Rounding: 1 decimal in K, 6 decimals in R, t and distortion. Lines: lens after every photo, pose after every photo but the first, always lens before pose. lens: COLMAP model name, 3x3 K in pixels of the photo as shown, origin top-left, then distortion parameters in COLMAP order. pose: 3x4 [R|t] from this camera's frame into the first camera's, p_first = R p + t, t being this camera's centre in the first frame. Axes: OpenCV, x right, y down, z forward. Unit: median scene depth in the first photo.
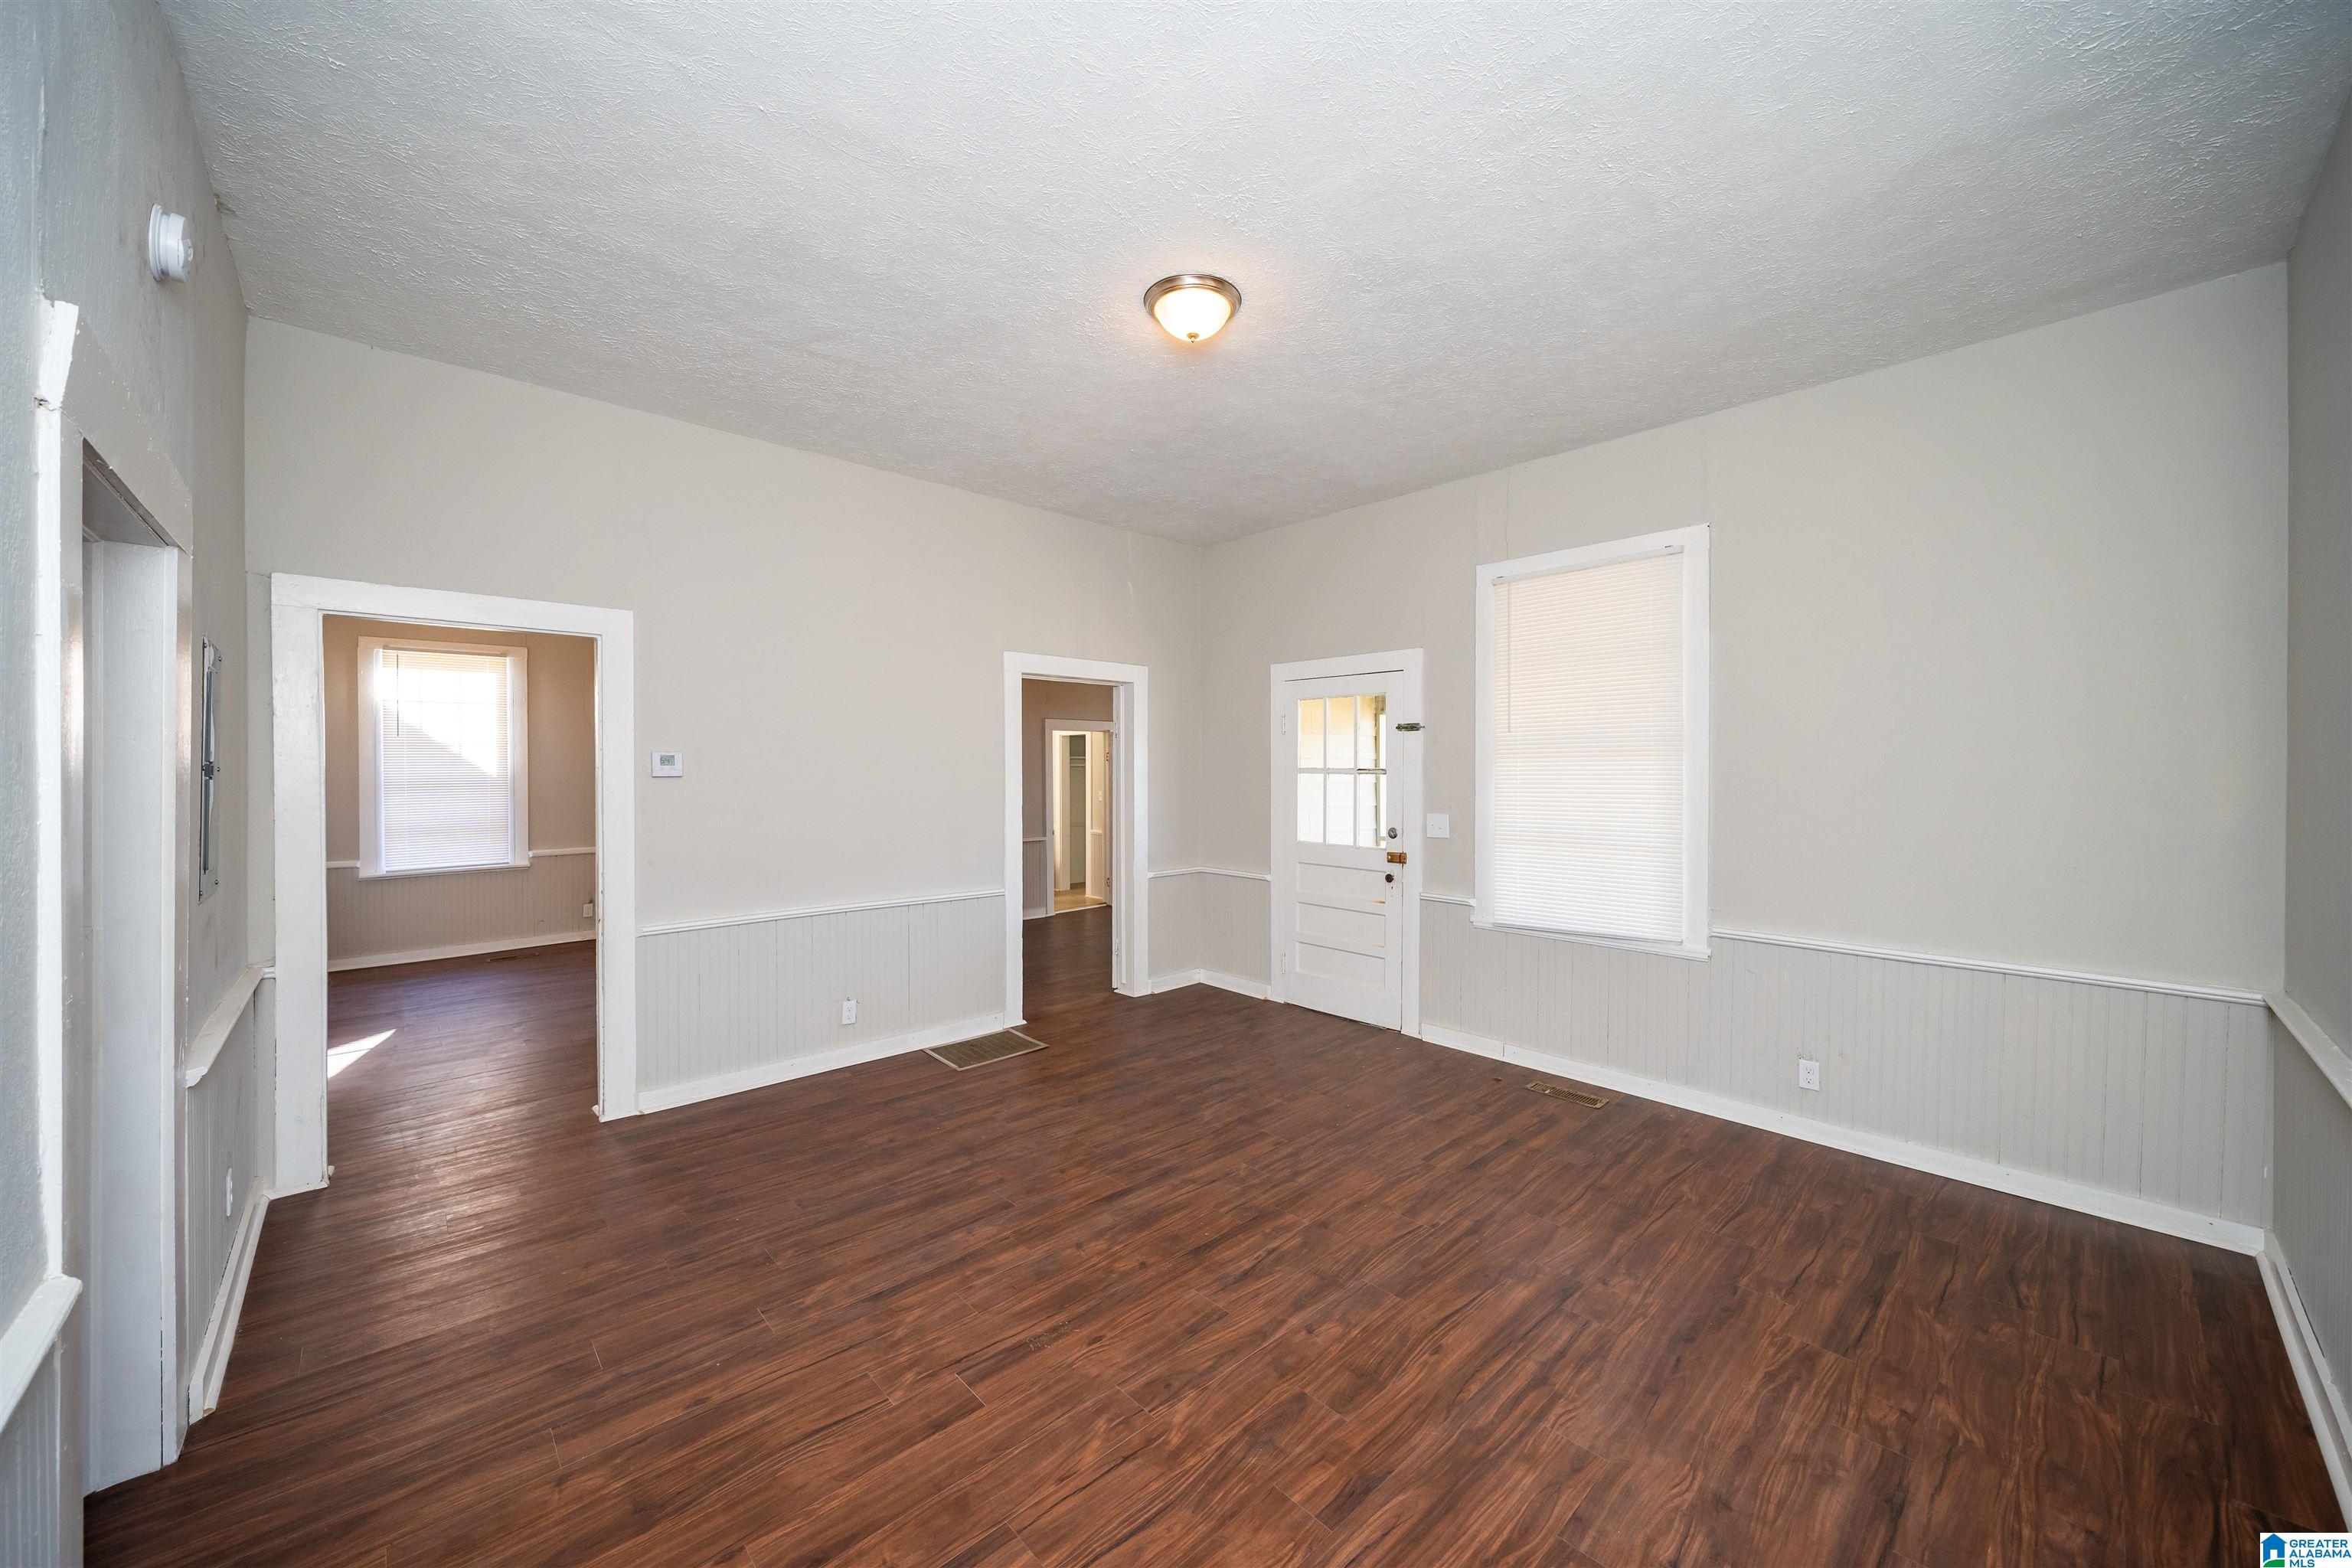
lens RADIAL K [[856.6, 0, 1181.3], [0, 856.6, 764.7], [0, 0, 1]] dist [-0.001090, -0.000235]
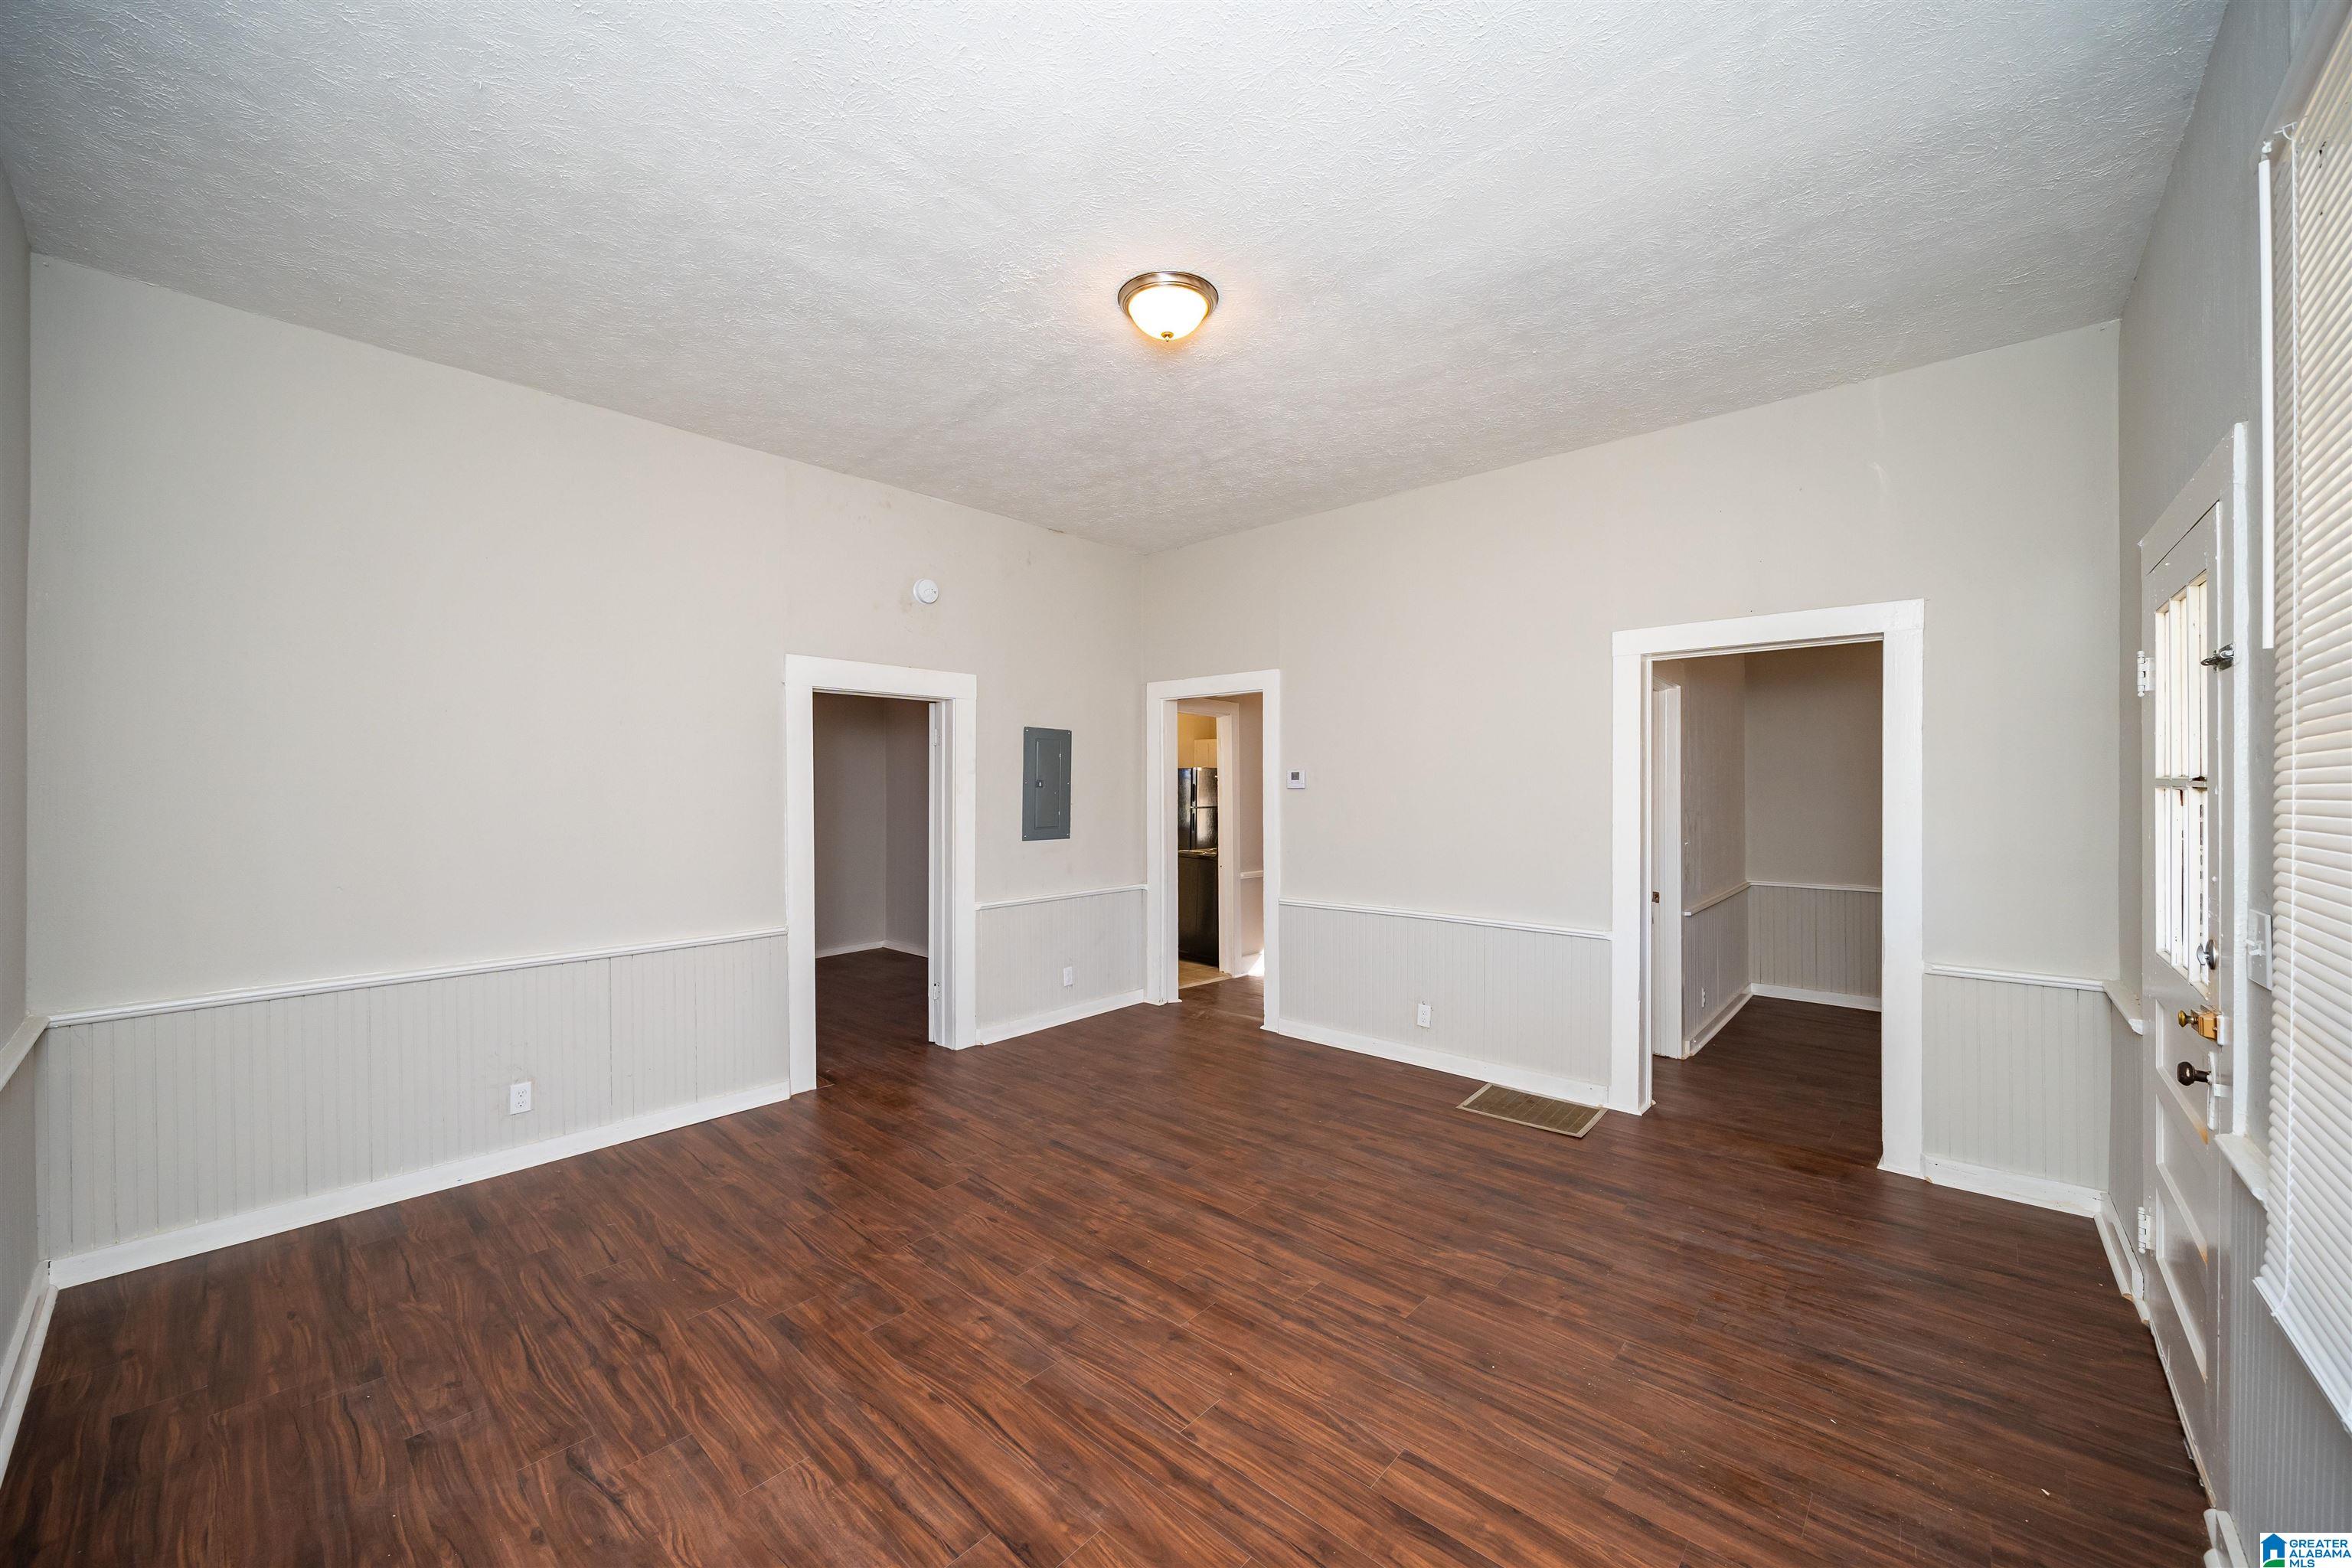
lens RADIAL K [[894.5, 0, 1176.0], [0, 894.5, 784.0], [0, 0, 1]] dist [-0.000299, -0.000092]
pose [[0.080093, -0.000726, -0.996787, 1.006766], [0.009572, 0.999954, 0.000041, 0.006295], [0.996741, -0.009545, 0.080096, 0.920487]]
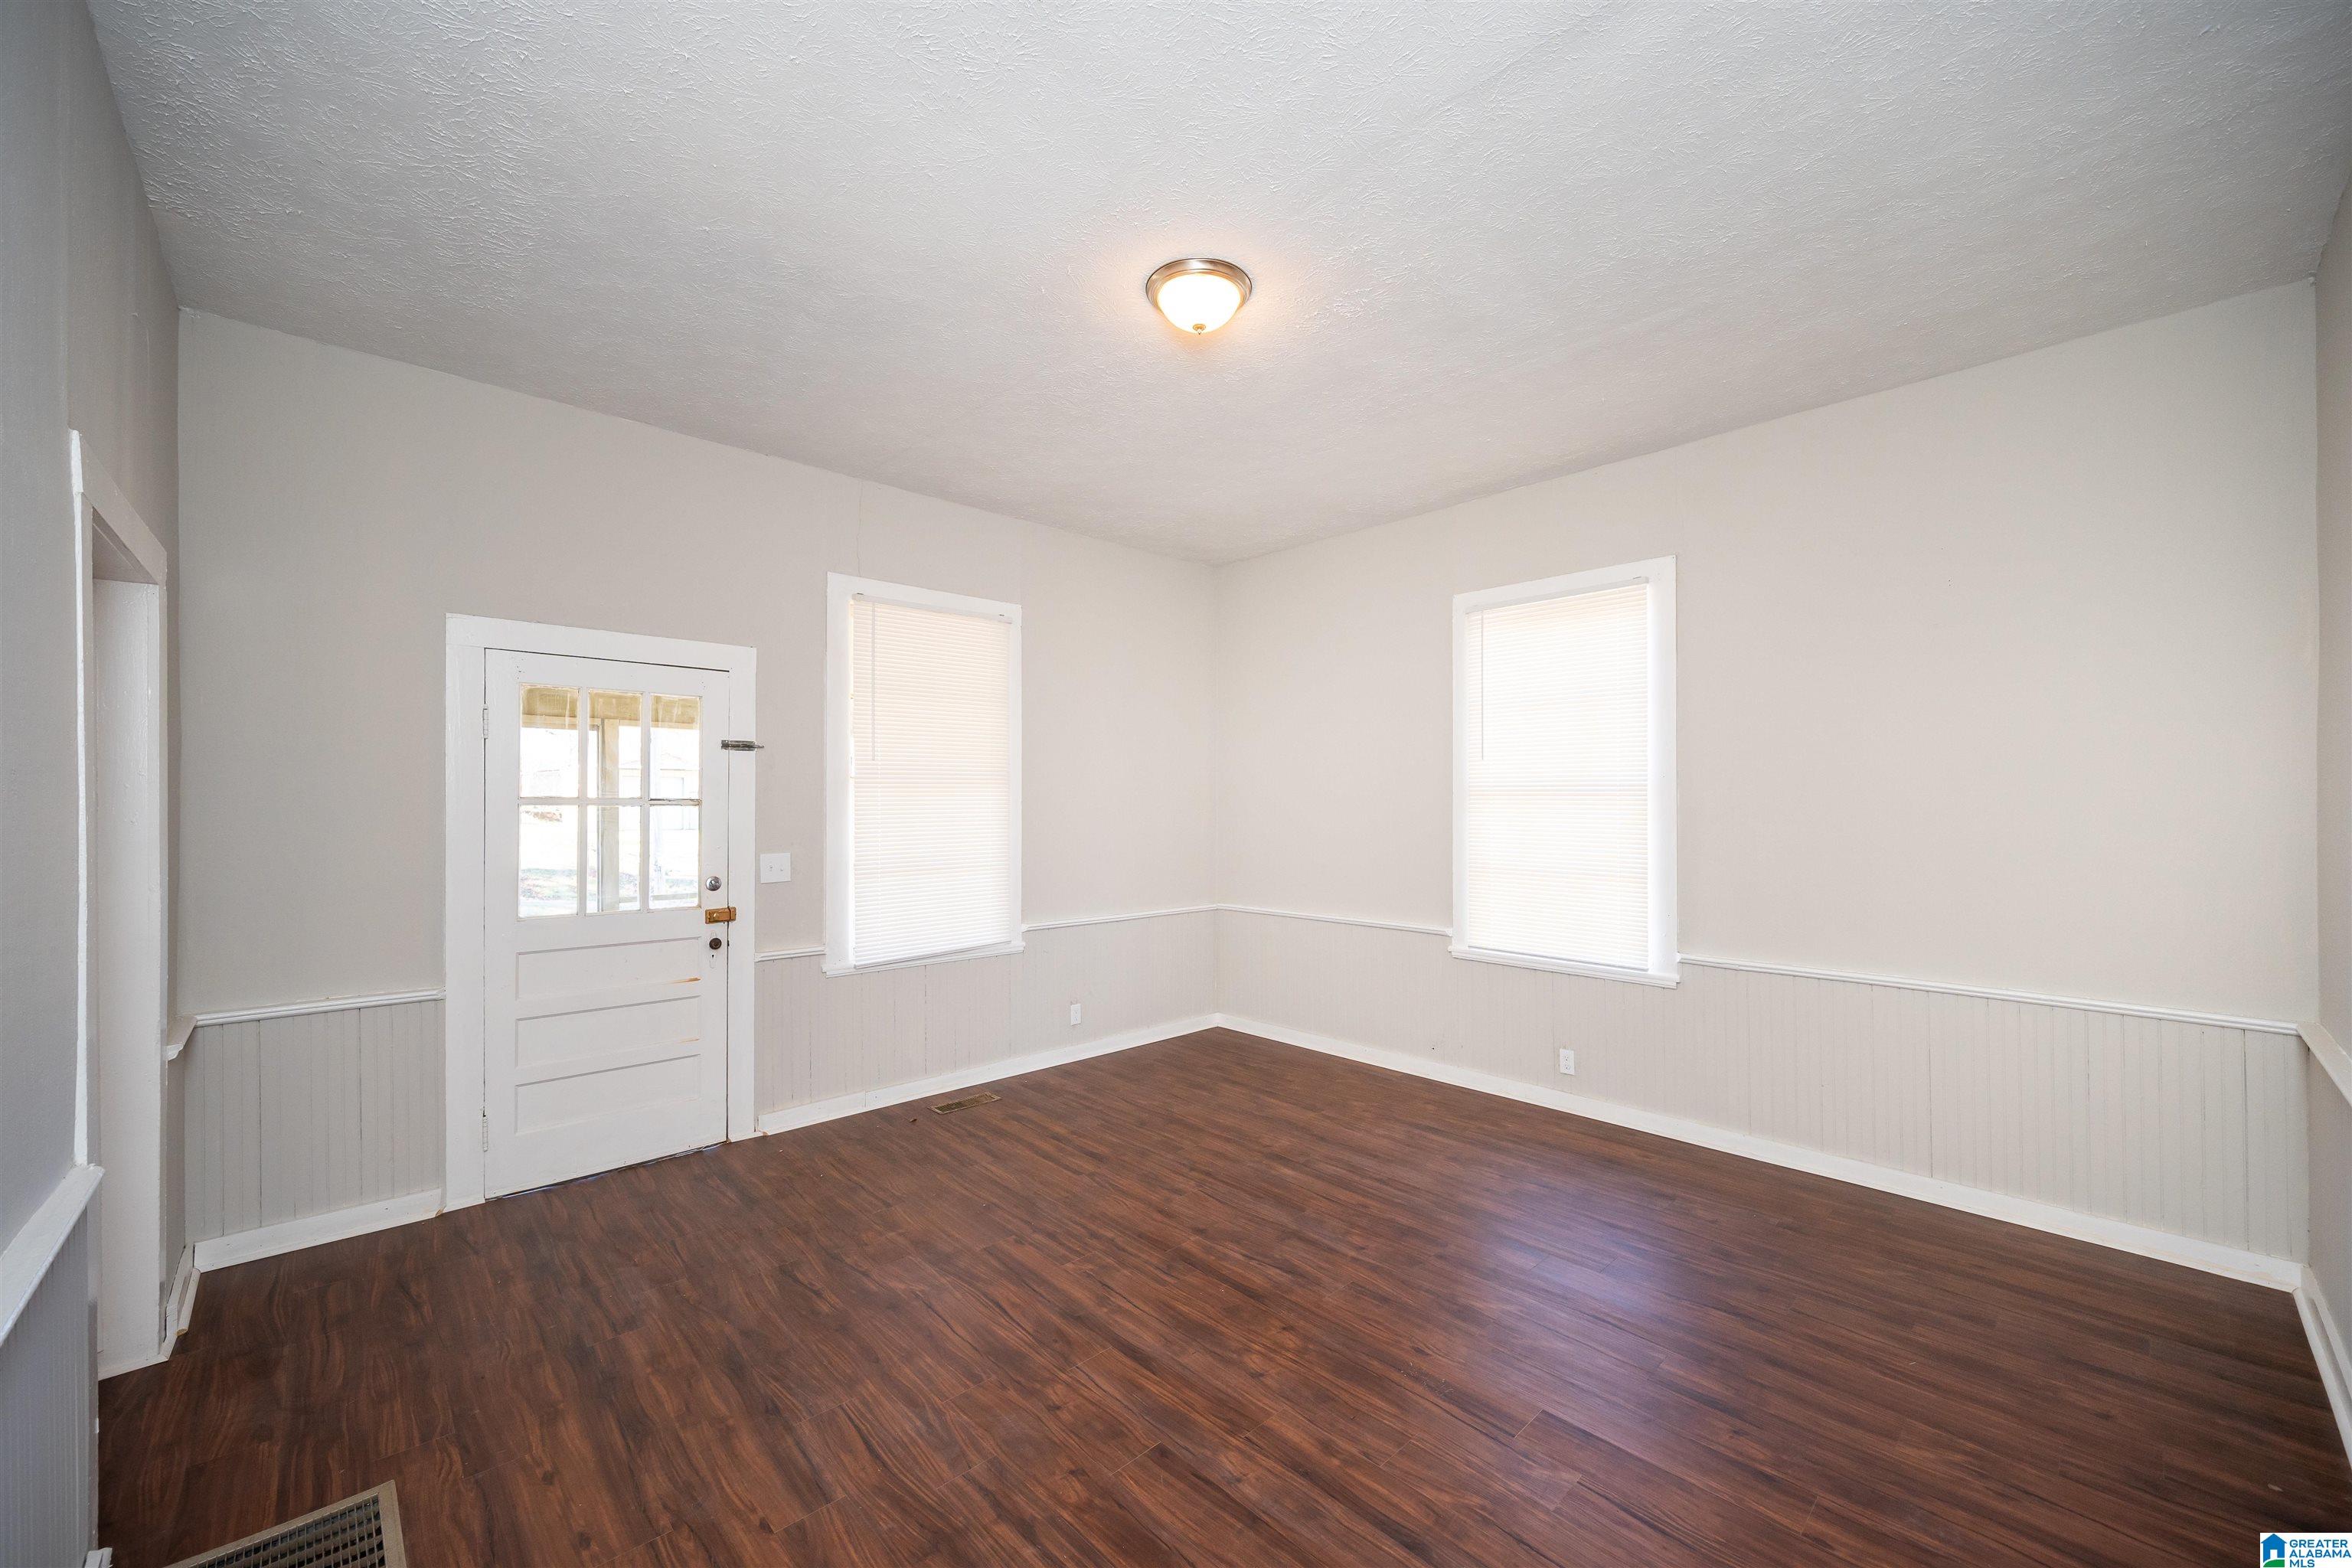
lens RADIAL K [[894.5, 0, 1176.0], [0, 894.5, 784.0], [0, 0, 1]] dist [-0.000299, -0.000092]
pose [[0.004521, 0.019297, 0.999804, -0.935150], [-0.006509, 0.999793, -0.019268, 0.007326], [-0.999969, -0.006421, 0.004646, 1.013130]]
